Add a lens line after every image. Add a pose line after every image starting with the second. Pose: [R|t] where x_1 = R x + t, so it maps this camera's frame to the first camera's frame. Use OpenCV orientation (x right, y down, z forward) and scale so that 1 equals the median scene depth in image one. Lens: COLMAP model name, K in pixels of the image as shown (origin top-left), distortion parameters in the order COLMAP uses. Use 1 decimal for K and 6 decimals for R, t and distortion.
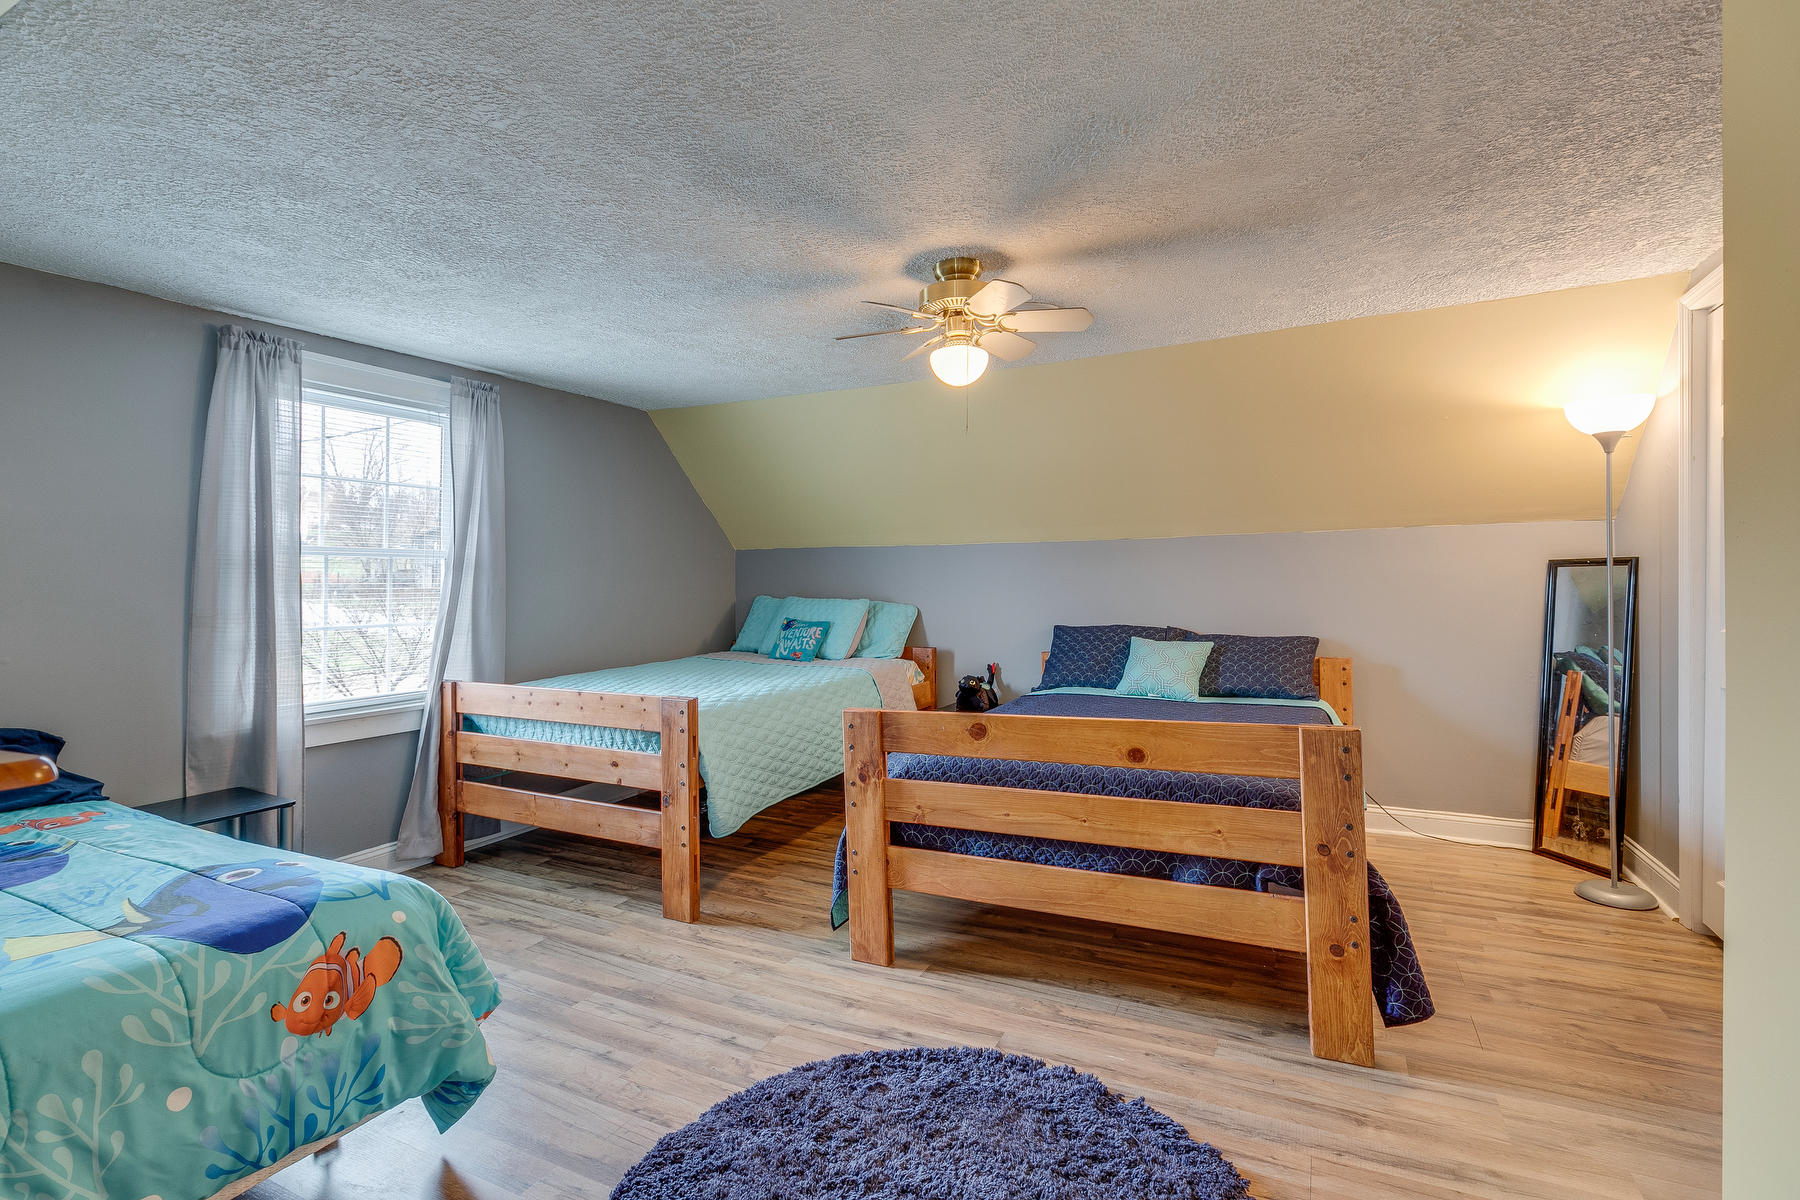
lens RADIAL K [[817.4, 0, 908.4], [0, 817.4, 588.3], [0, 0, 1]] dist [0.002012, 0.000450]
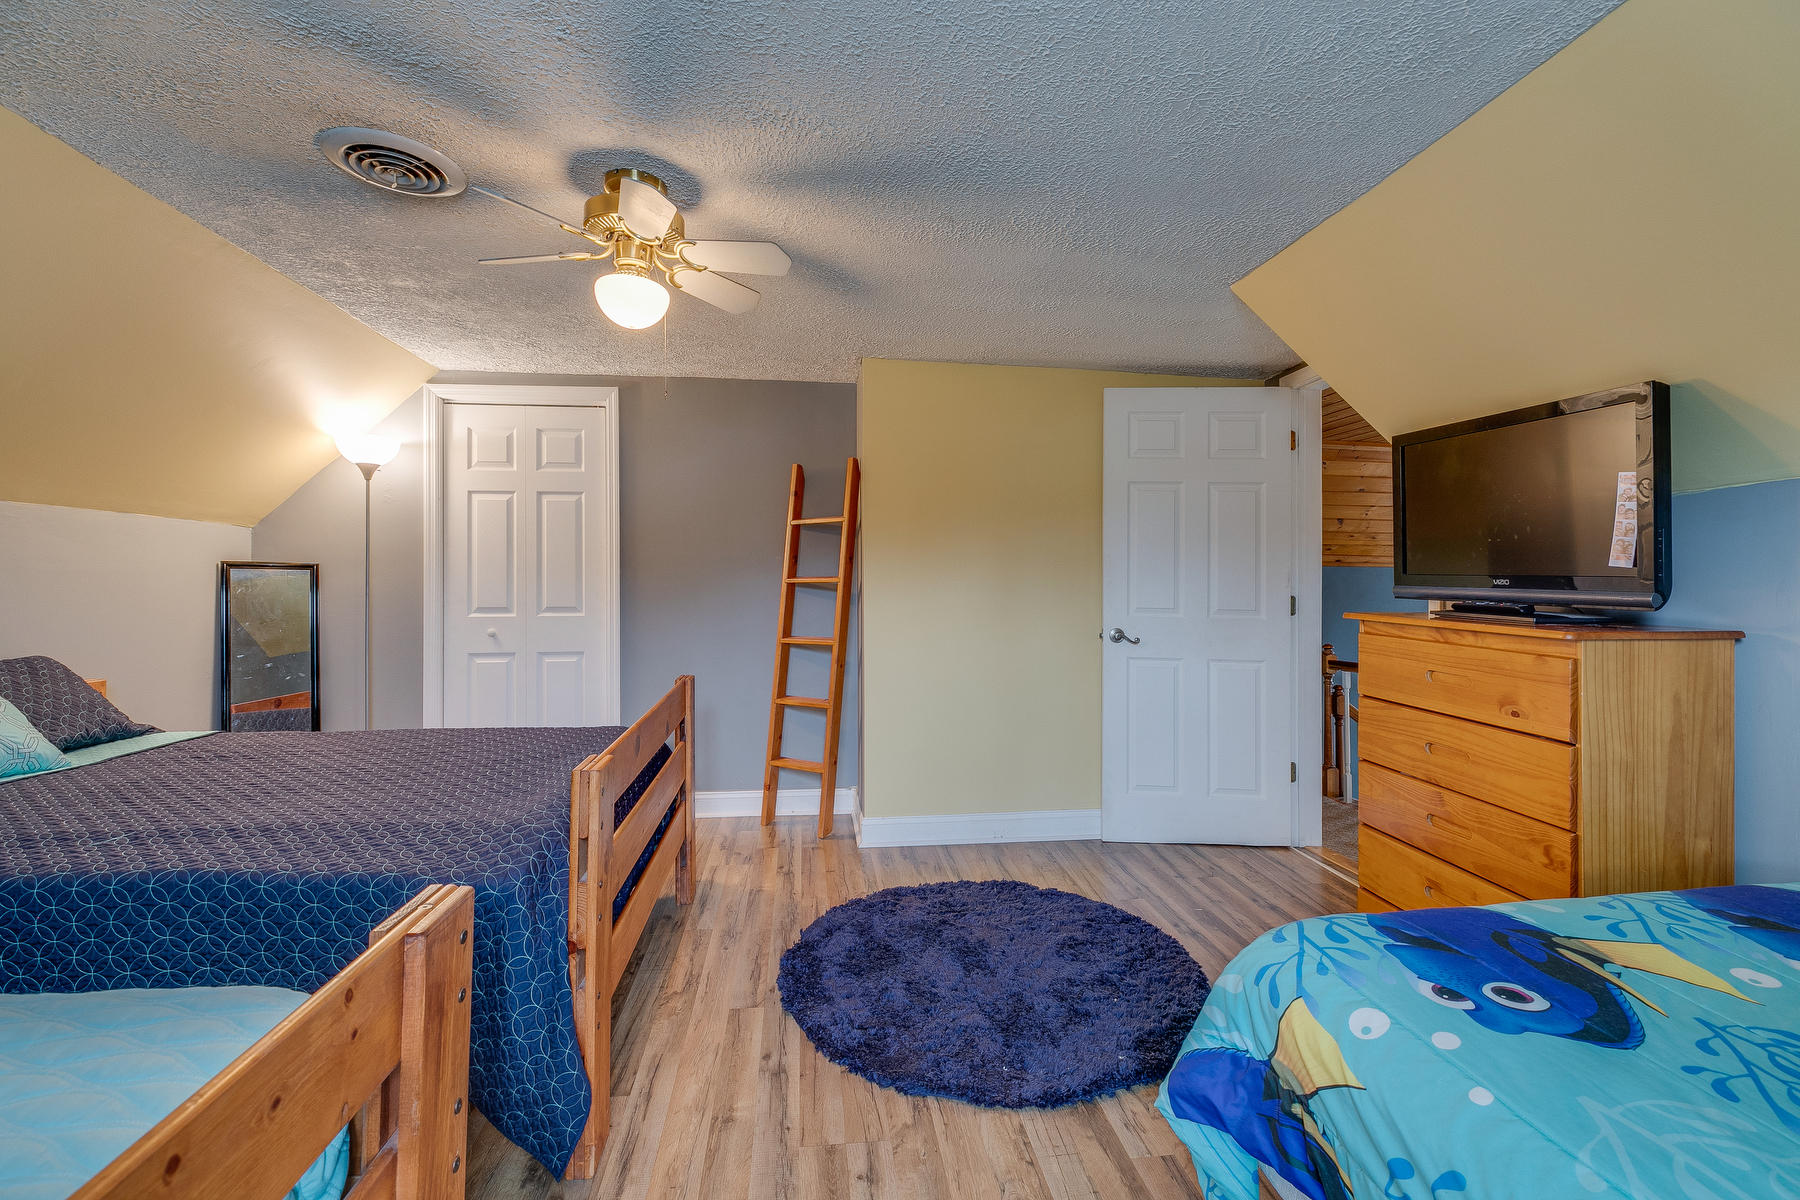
lens RADIAL K [[817.4, 0, 895.0], [0, 817.4, 595.2], [0, 0, 1]] dist [0.002012, 0.000450]
pose [[-0.550513, 0.006011, 0.834805, -0.855734], [0.006523, 0.999975, -0.002899, 0.025607], [-0.834801, 0.003850, -0.550538, 1.385190]]
